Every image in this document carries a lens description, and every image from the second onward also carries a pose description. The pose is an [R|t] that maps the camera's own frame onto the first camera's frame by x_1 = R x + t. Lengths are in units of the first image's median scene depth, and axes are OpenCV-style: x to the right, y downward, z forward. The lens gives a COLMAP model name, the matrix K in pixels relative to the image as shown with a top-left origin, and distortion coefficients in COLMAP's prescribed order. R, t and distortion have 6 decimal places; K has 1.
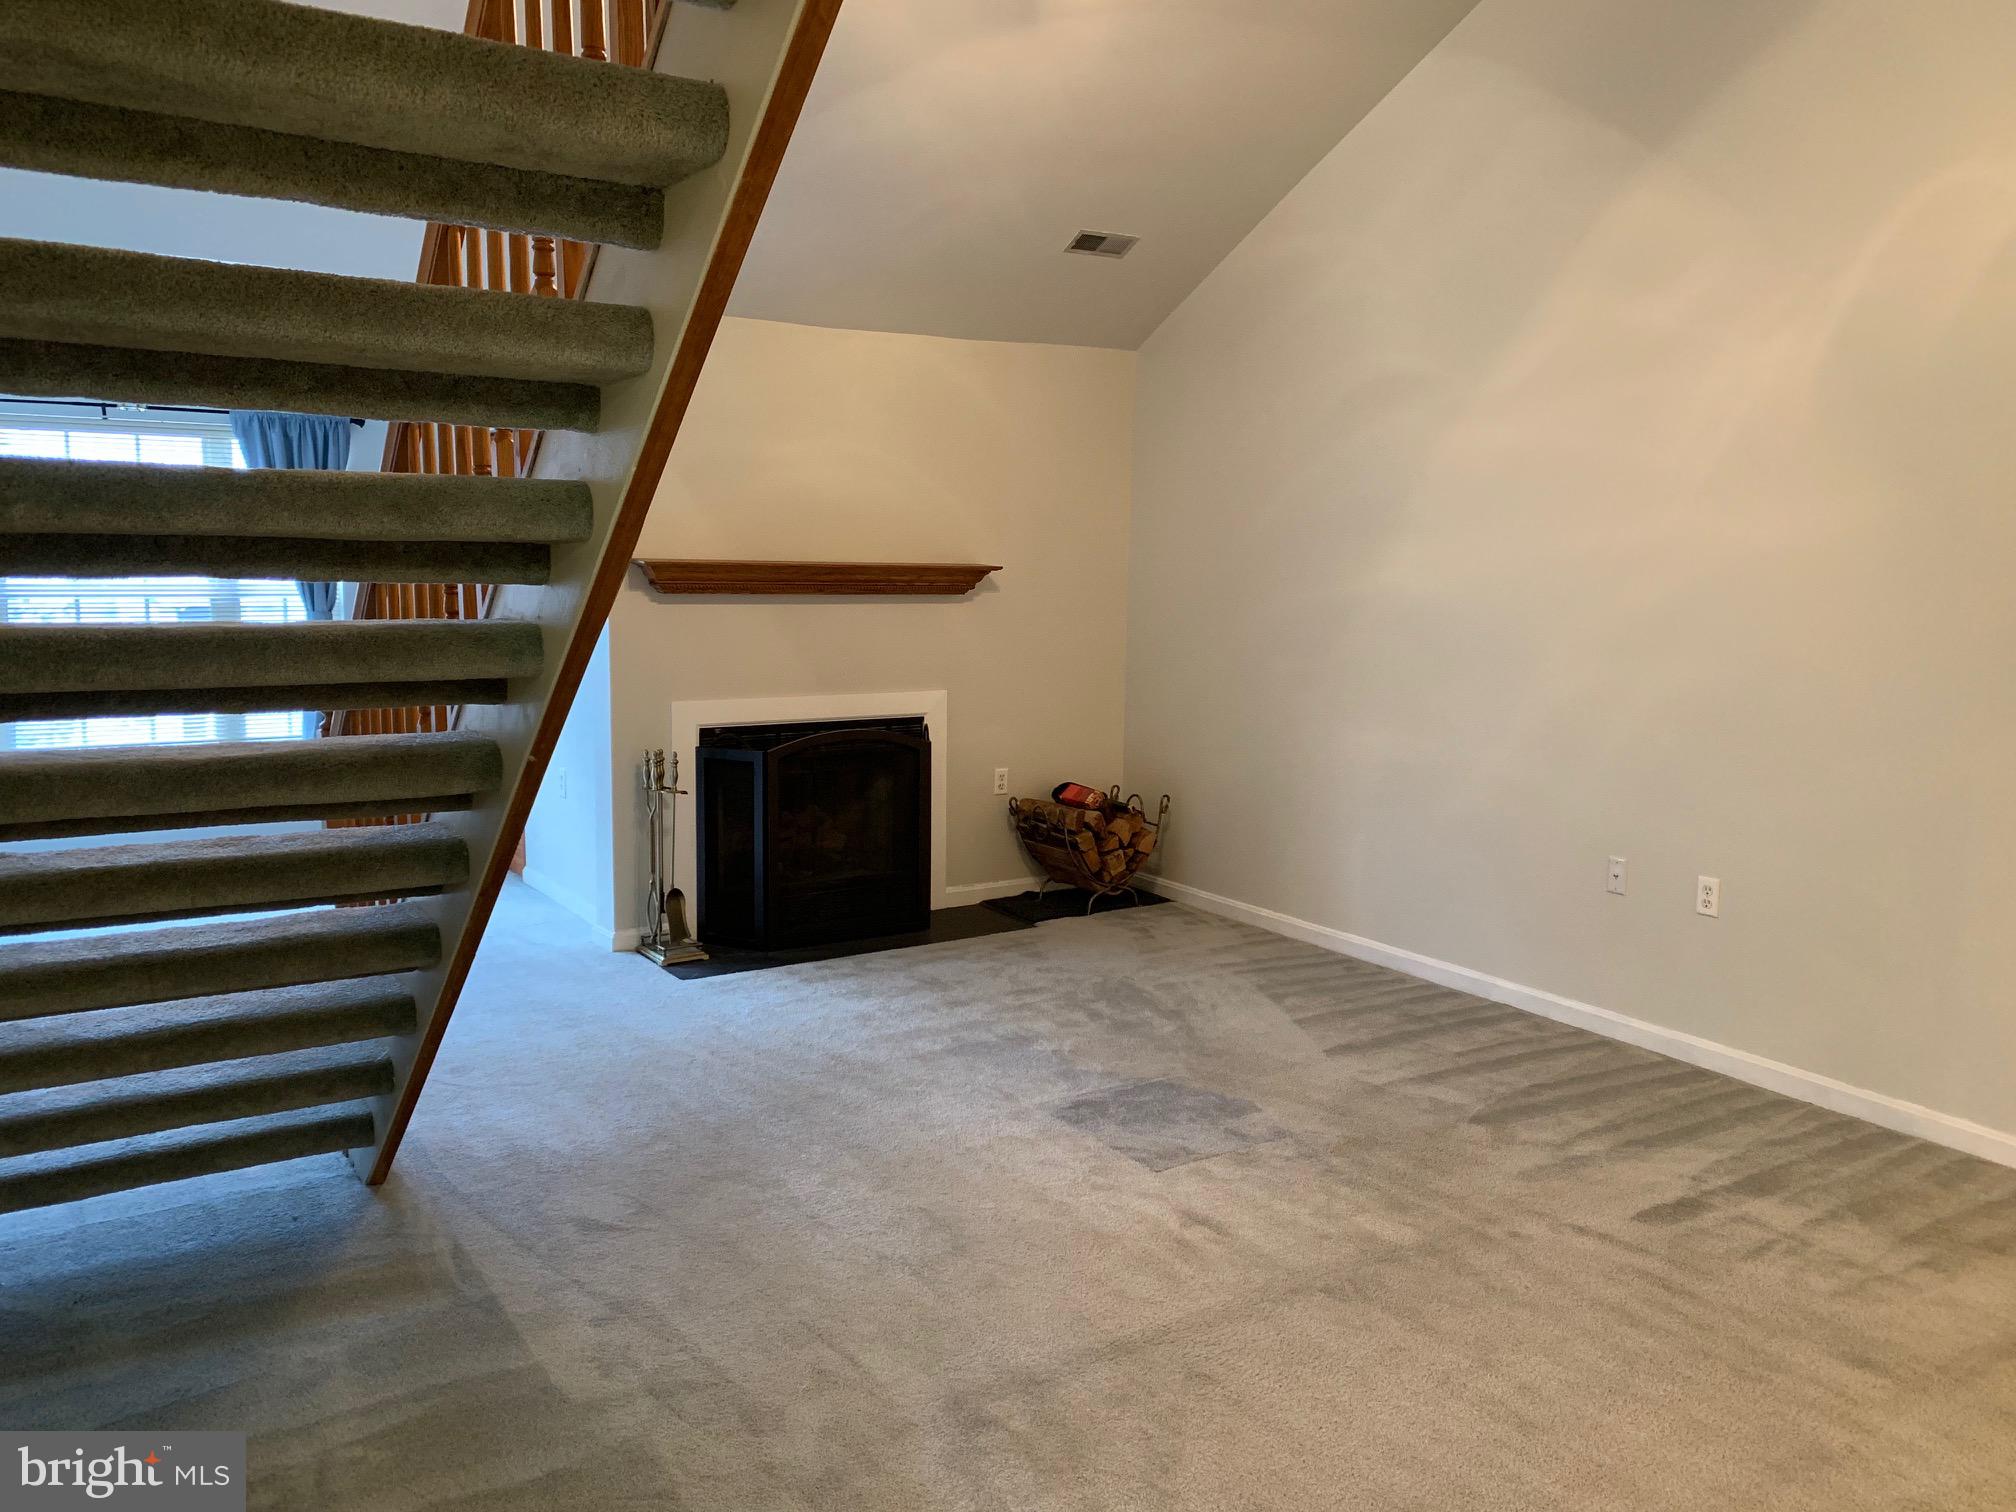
lens RADIAL K [[1523.6, 0, 1008.0], [0, 1523.6, 756.0], [0, 0, 1]] dist [0.206011, -0.459373]
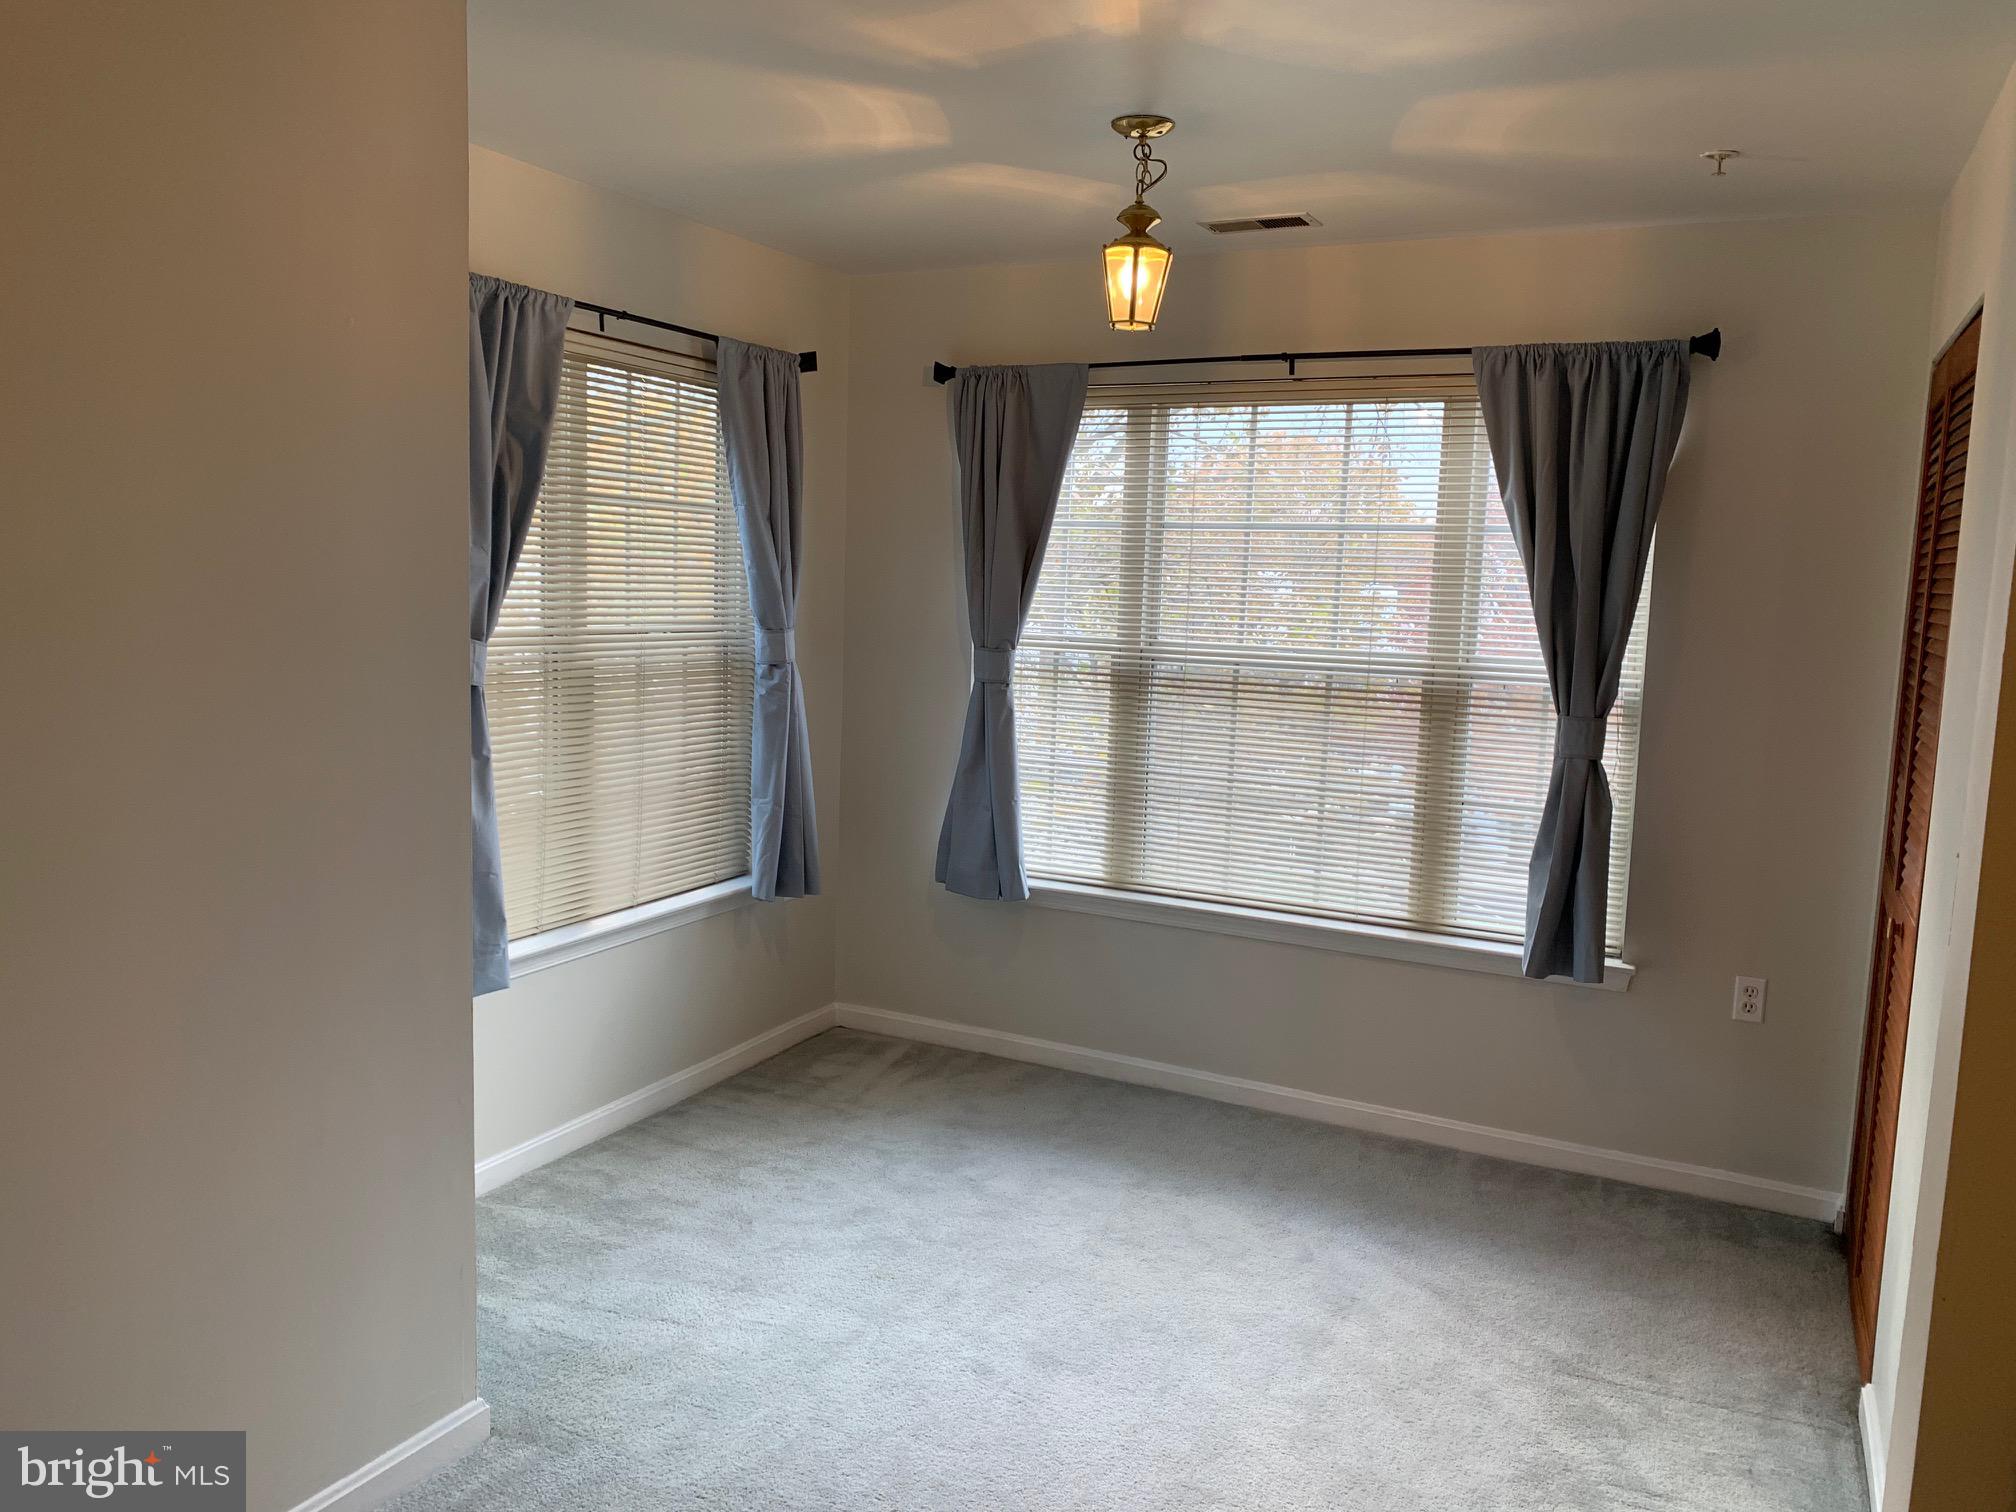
lens RADIAL K [[1514.4, 0, 1008.0], [0, 1514.4, 756.0], [0, 0, 1]] dist [0.035862, -0.065108]
pose [[0.515979, 0.108213, -0.849739, -0.133185], [-0.144032, 0.988825, 0.038466, -0.091640], [0.844406, 0.102542, 0.525799, 0.717522]]
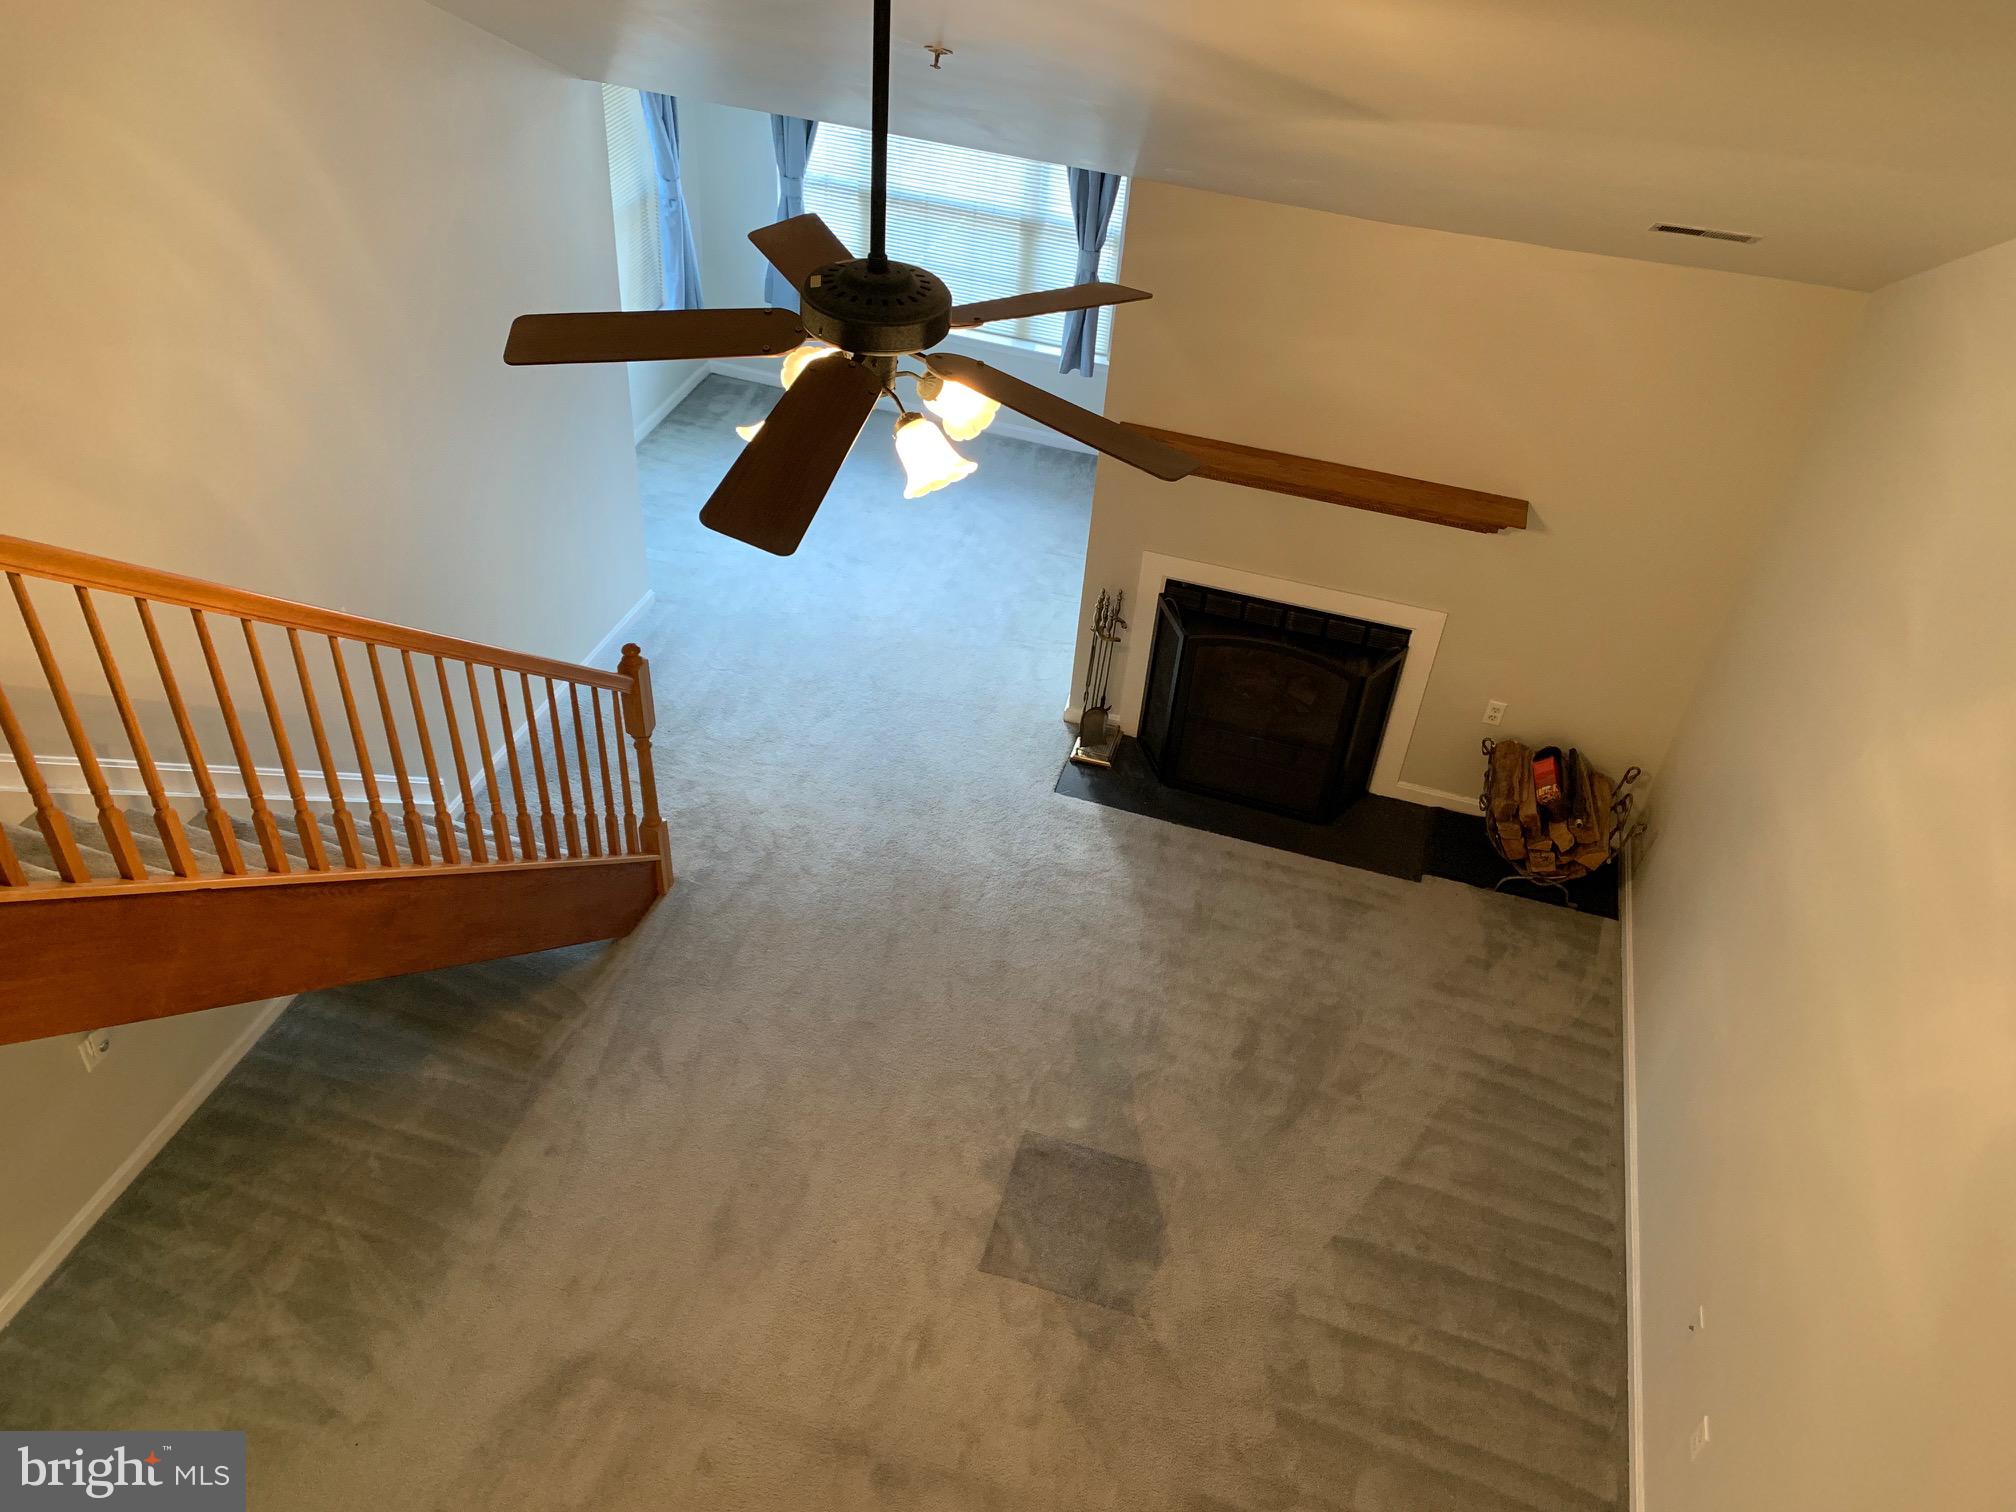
lens RADIAL K [[1547.6, 0, 1009.6], [0, 1547.6, 730.3], [0, 0, 1]] dist [0.099518, -0.212028]
pose [[0.653927, 0.494029, -0.572987, 0.403902], [-0.158861, 0.830140, 0.534445, -0.499157], [0.739691, -0.258463, 0.621333, 0.234633]]
